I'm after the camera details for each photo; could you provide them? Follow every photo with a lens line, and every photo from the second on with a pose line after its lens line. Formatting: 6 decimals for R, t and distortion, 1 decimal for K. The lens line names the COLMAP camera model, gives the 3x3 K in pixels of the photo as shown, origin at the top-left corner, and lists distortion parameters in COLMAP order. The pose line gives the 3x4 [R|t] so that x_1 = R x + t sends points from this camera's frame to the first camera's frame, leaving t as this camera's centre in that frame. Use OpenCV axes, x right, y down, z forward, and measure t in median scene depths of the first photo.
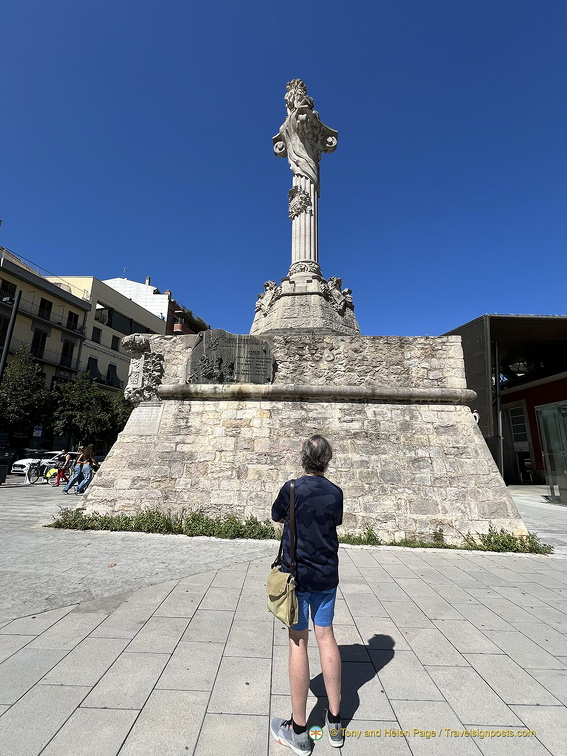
lens RADIAL K [[332.4, 0, 281.2], [0, 332.4, 376.3], [0, 0, 1]] dist [-0.001256, -0.000140]
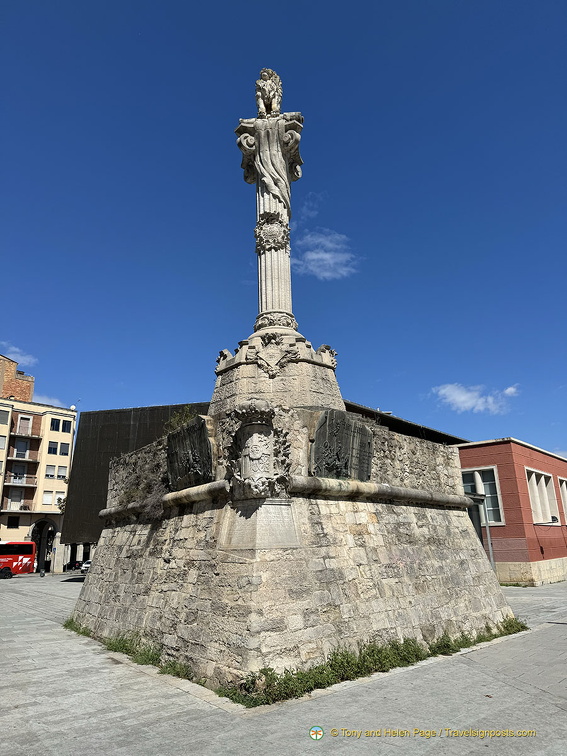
lens RADIAL K [[527.8, 0, 283.5], [0, 527.8, 374.3], [0, 0, 1]] dist [0.164656, -0.314983]
pose [[0.650364, 0.198080, 0.733342, -1.258630], [-0.136799, 0.980161, -0.143427, -0.022808], [-0.747203, -0.007040, 0.664558, 0.226073]]
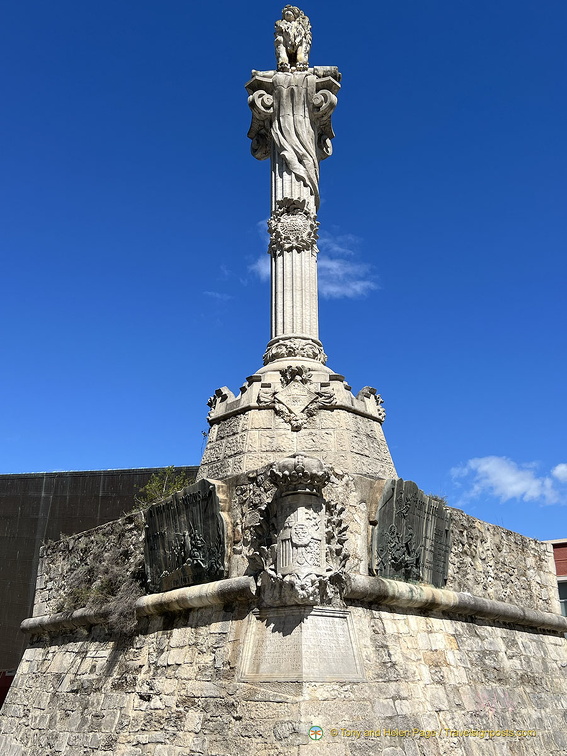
lens RADIAL K [[757.3, 0, 283.5], [0, 757.3, 378.0], [0, 0, 1]] dist [0.129870, -0.312330]
pose [[0.604920, 0.282630, 0.744441, -1.330722], [-0.171292, 0.959191, -0.224971, 0.018796], [-0.777645, 0.008572, 0.628646, 0.345868]]
